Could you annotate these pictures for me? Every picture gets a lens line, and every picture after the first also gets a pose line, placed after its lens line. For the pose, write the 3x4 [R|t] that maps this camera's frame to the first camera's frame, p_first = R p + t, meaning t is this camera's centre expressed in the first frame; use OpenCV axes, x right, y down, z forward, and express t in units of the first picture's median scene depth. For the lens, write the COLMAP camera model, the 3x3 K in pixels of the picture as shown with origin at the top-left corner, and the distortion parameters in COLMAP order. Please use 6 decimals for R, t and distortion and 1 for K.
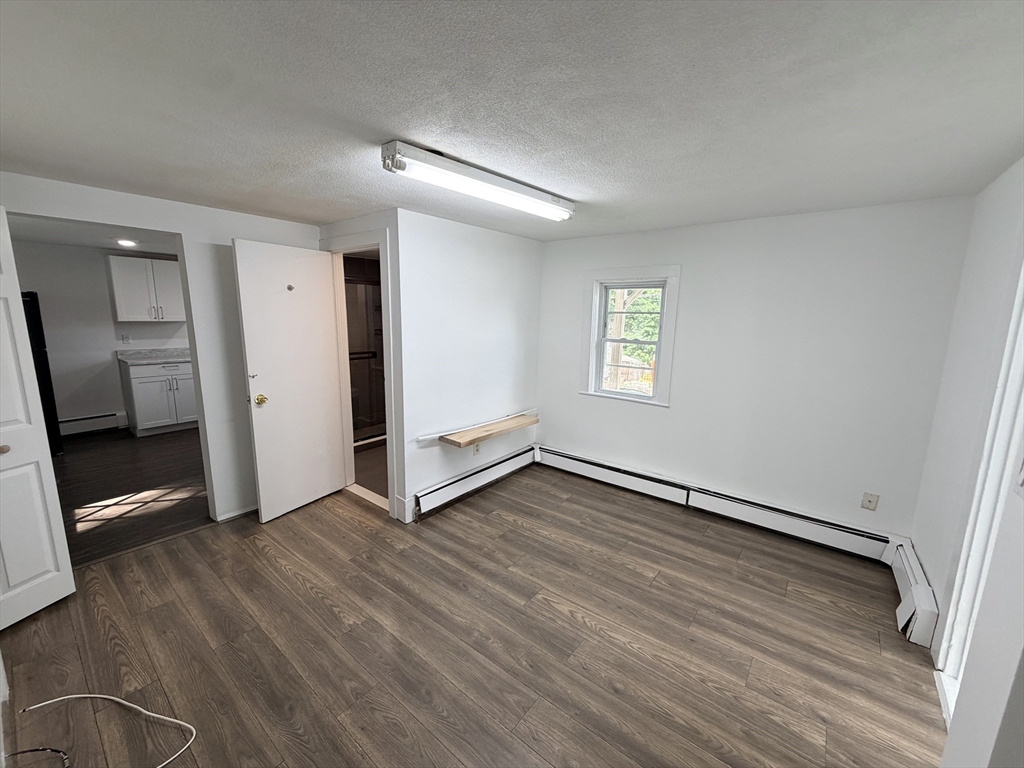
lens RADIAL K [[409.6, 0, 510.2], [0, 409.6, 384.7], [0, 0, 1]] dist [0.004443, 0.000019]
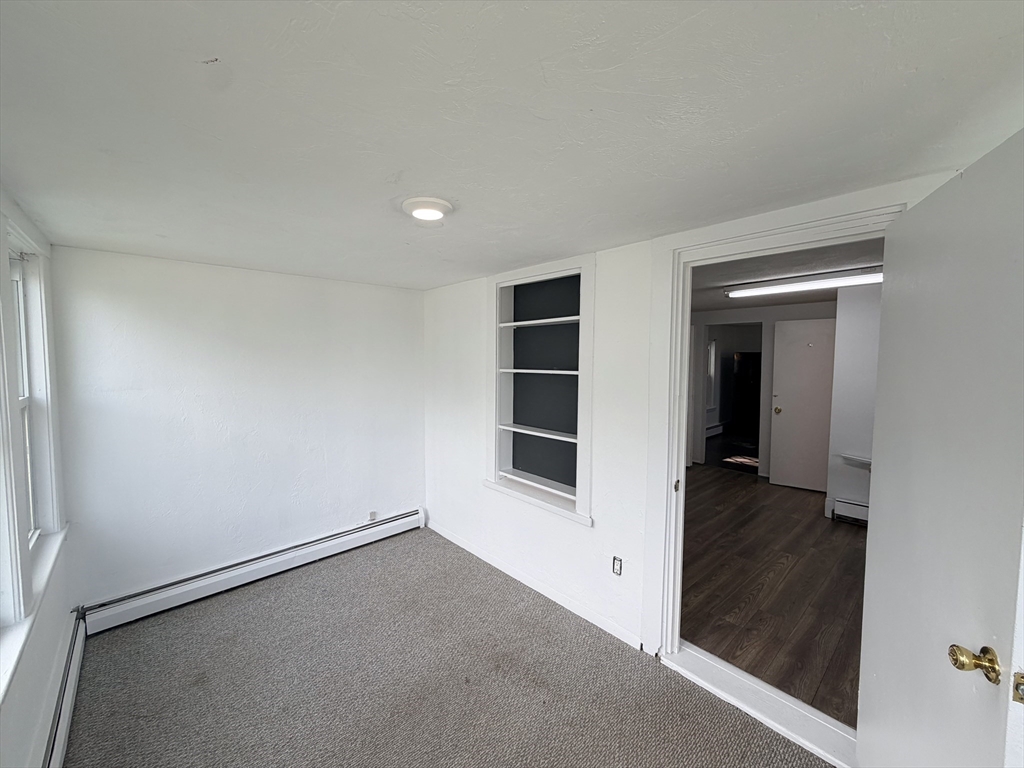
lens RADIAL K [[409.6, 0, 509.4], [0, 409.6, 381.7], [0, 0, 1]] dist [0.004443, 0.000019]
pose [[-0.160114, 0.038800, -0.986336, 1.430516], [-0.171414, 0.982953, 0.066492, -0.004146], [0.972101, 0.179718, -0.150734, 0.143581]]
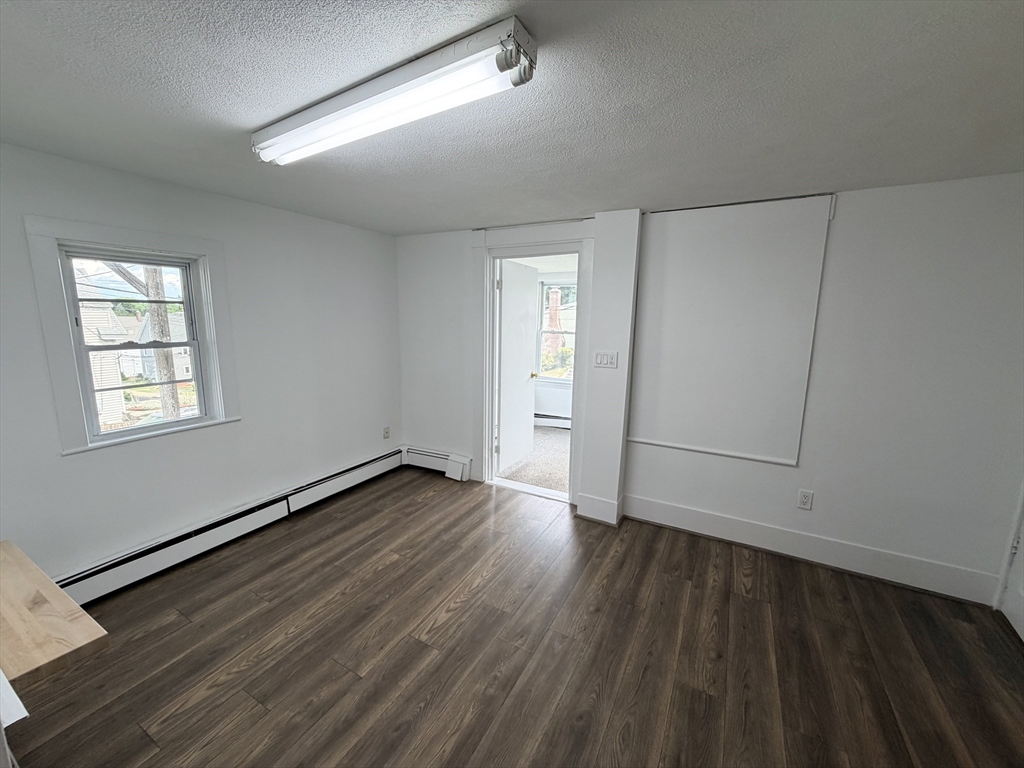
lens RADIAL K [[409.6, 0, 509.5], [0, 409.6, 380.7], [0, 0, 1]] dist [0.004443, 0.000019]
pose [[-0.166468, -0.175781, 0.970252, -0.617195], [0.152941, 0.967471, 0.201518, -0.131349], [-0.974114, 0.181938, -0.134169, 0.748121]]
